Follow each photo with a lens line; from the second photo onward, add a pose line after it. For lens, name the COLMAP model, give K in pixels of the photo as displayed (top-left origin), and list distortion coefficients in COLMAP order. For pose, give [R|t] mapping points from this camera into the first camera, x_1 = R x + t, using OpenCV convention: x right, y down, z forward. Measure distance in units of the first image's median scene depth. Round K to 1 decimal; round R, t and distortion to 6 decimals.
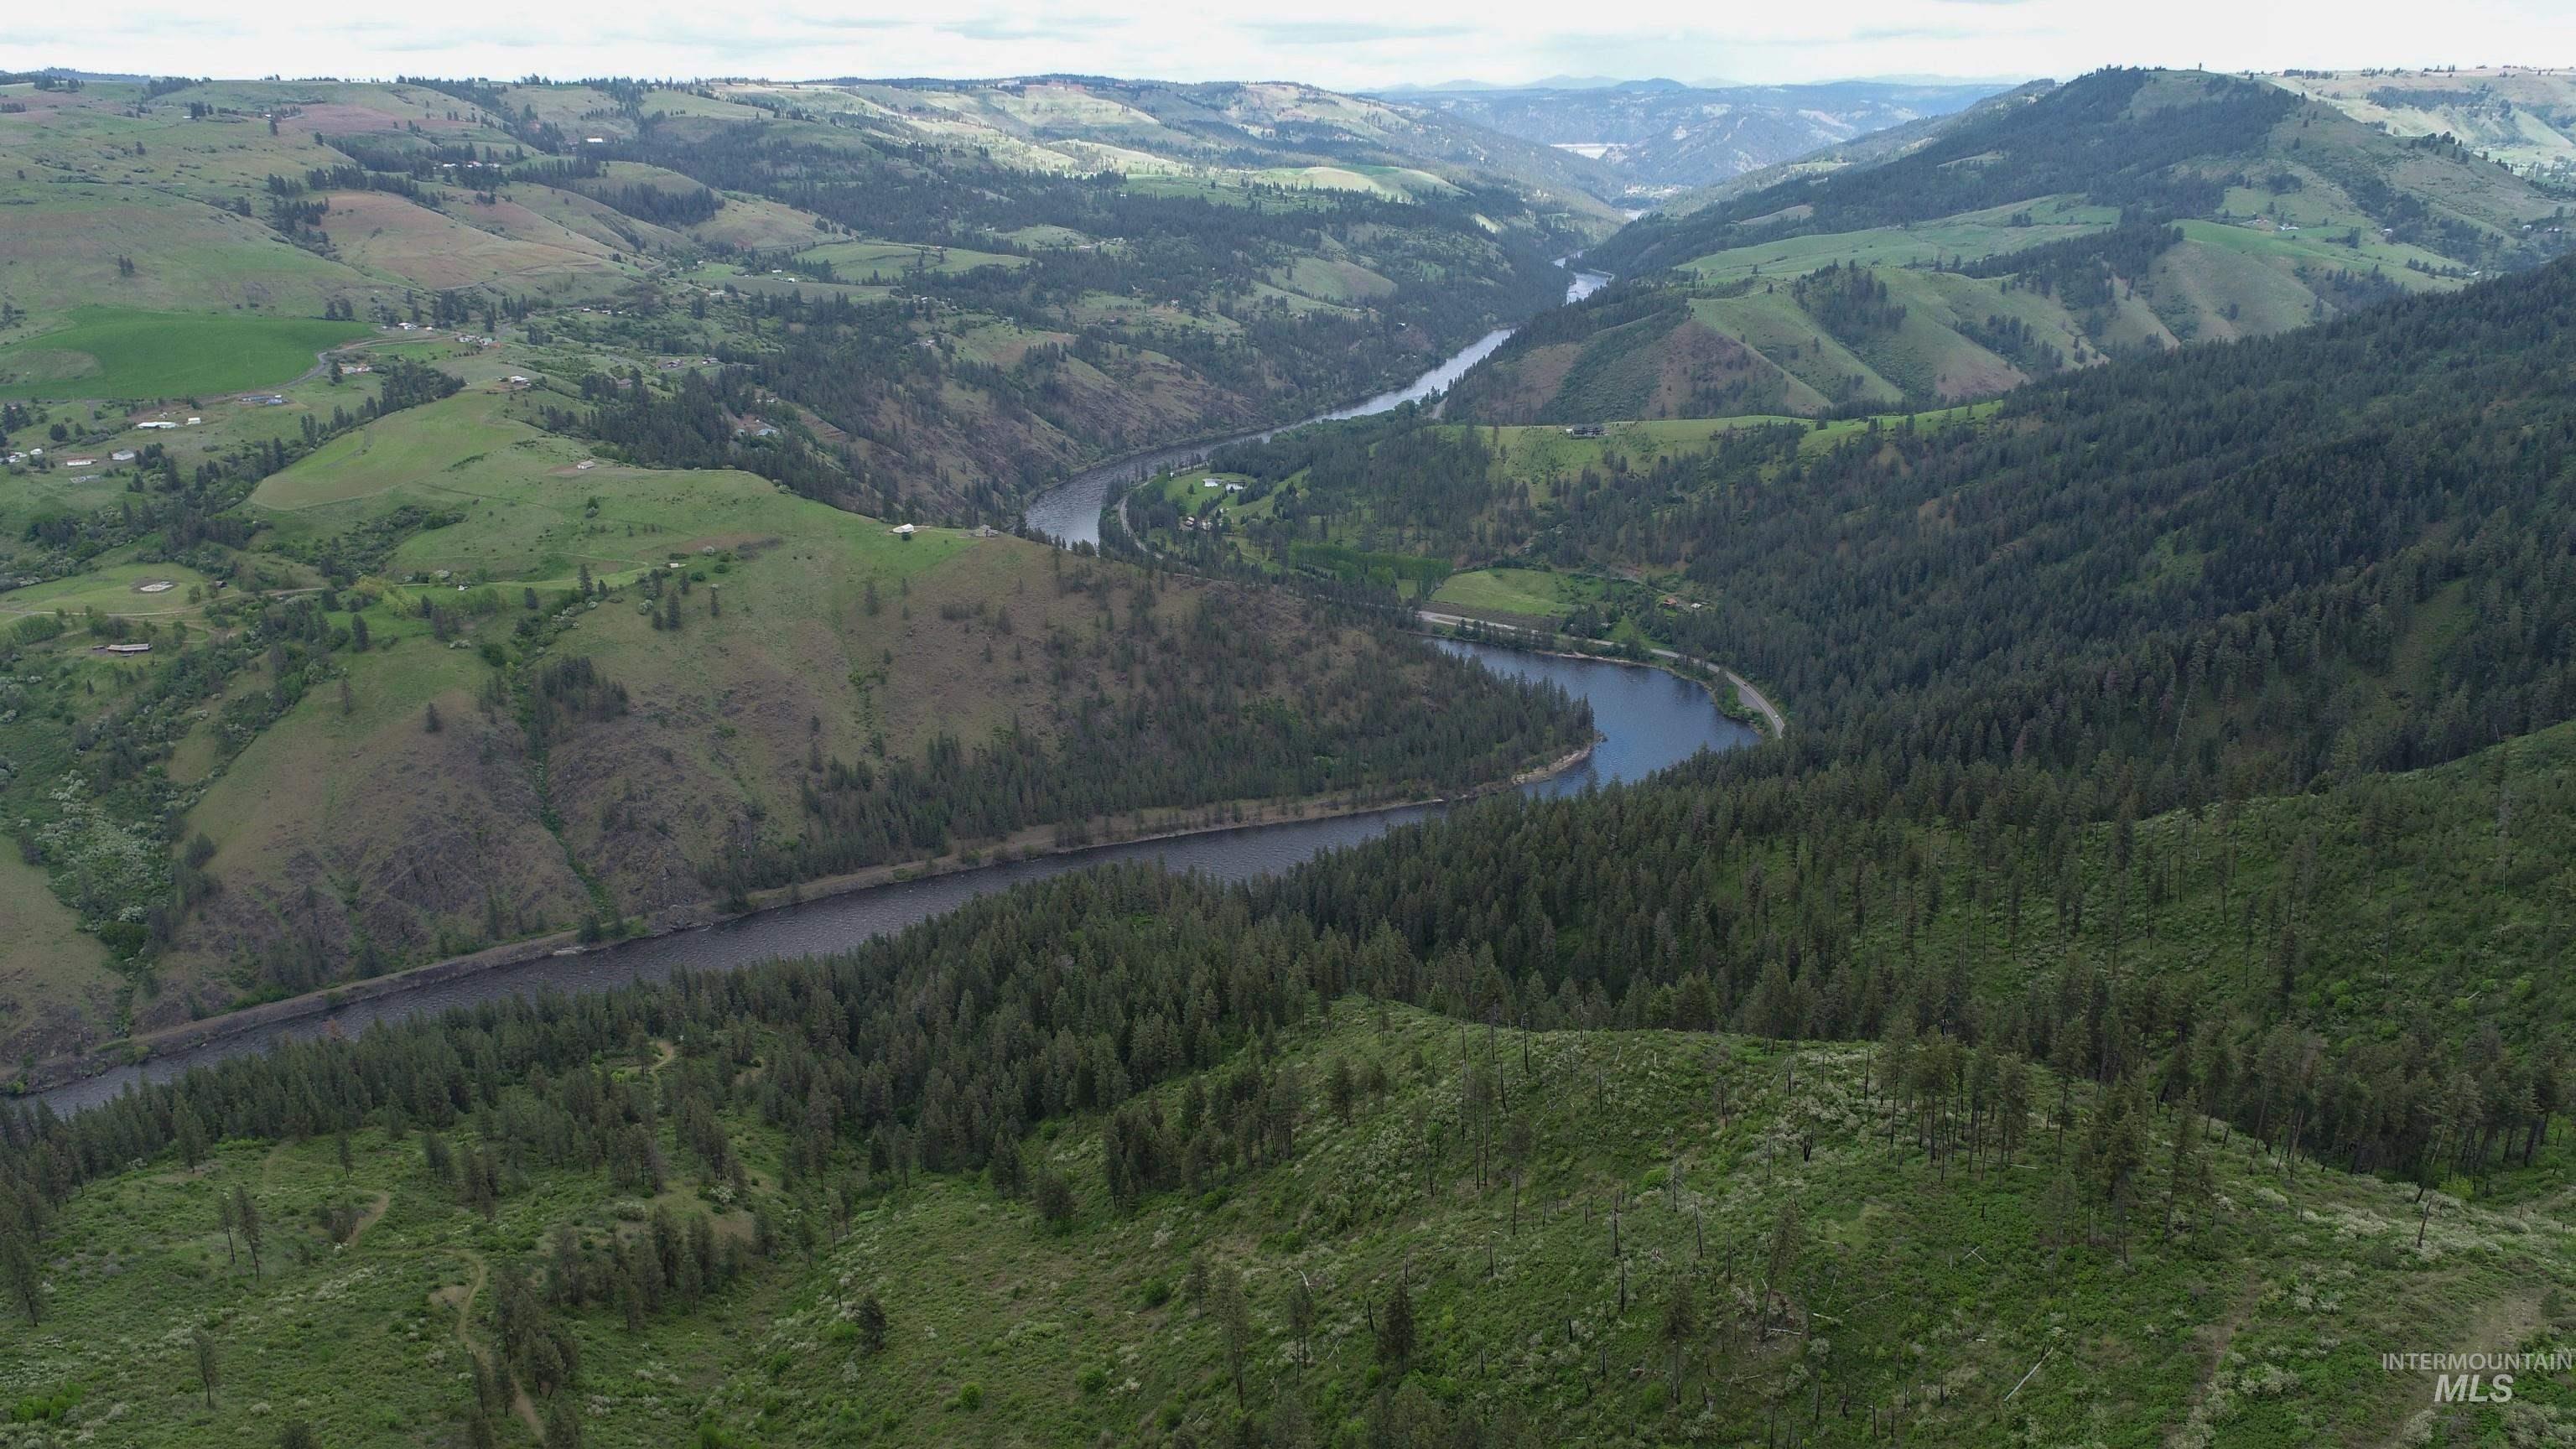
lens RADIAL K [[1734.6, 0, 1285.5], [0, 1734.6, 727.8], [0, 0, 1]] dist [-0.014627, 0.005249]
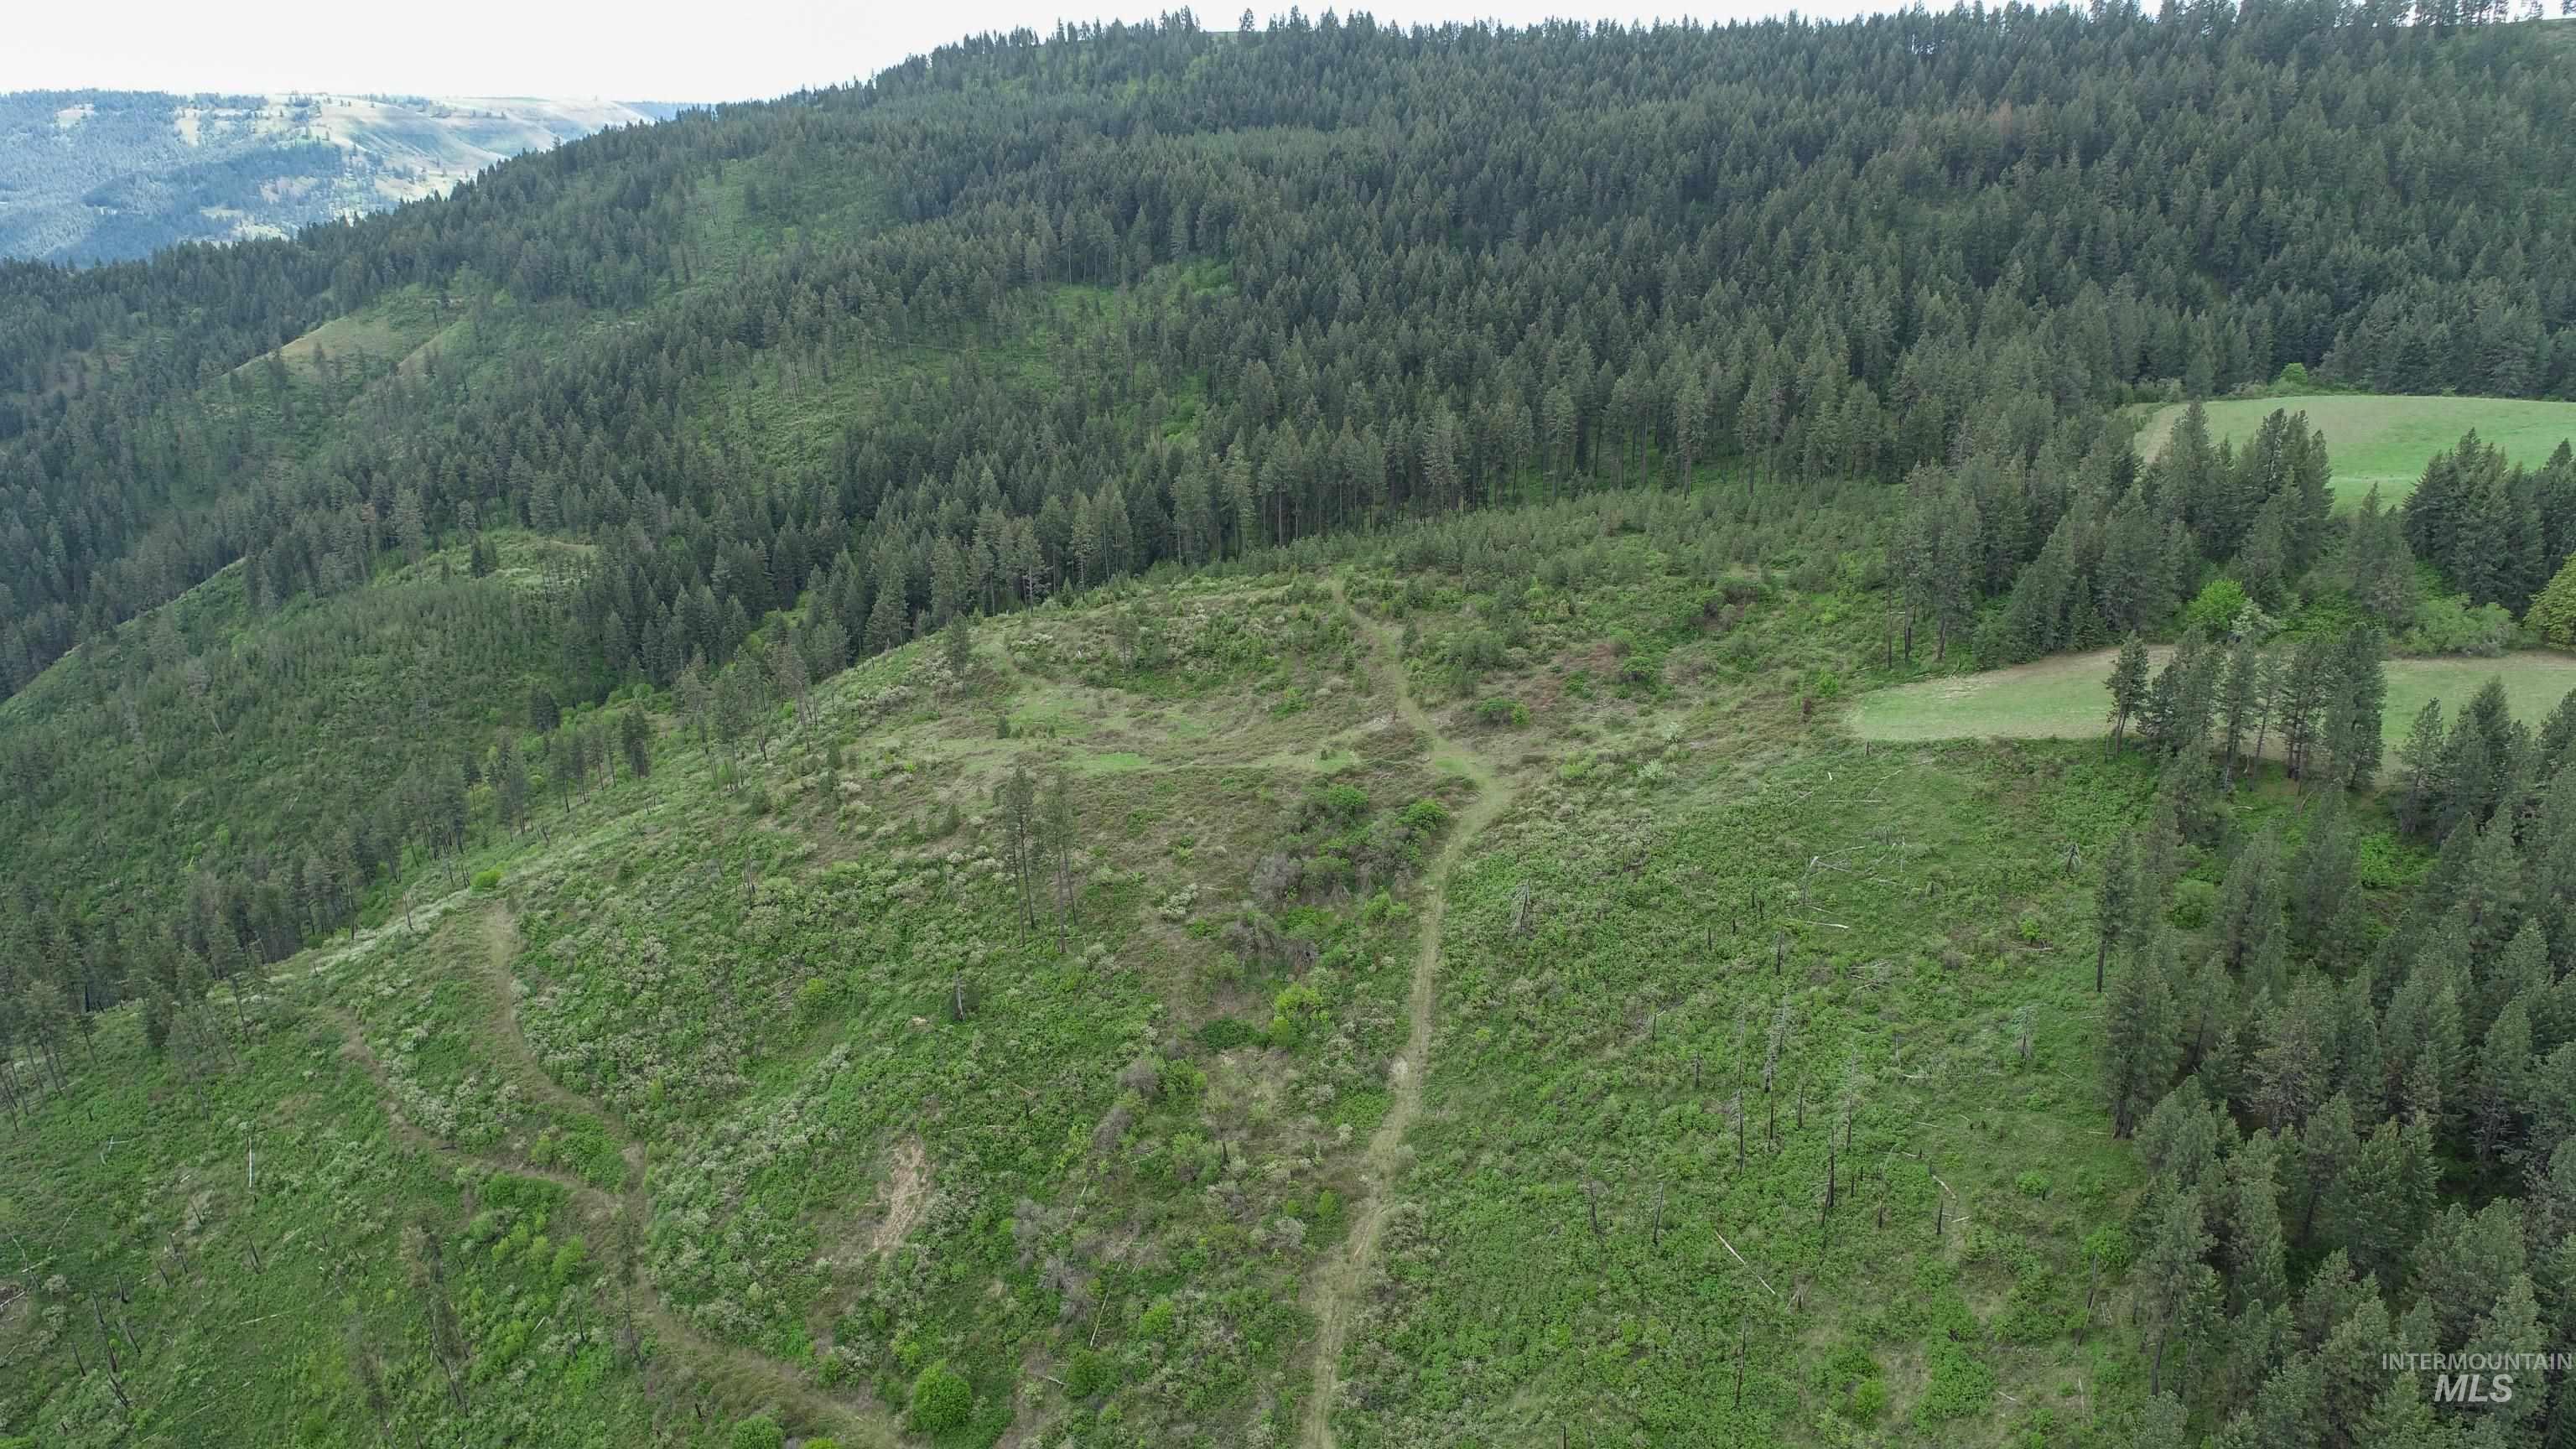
lens RADIAL K [[1741.4, 0, 1287.0], [0, 1741.4, 723.3], [0, 0, 1]] dist [-0.015246, 0.007964]
pose [[0.155760, -0.301921, 0.940522, -0.496727], [0.316429, 0.917219, 0.242037, 0.026100], [-0.935741, 0.259909, 0.238402, -0.053480]]
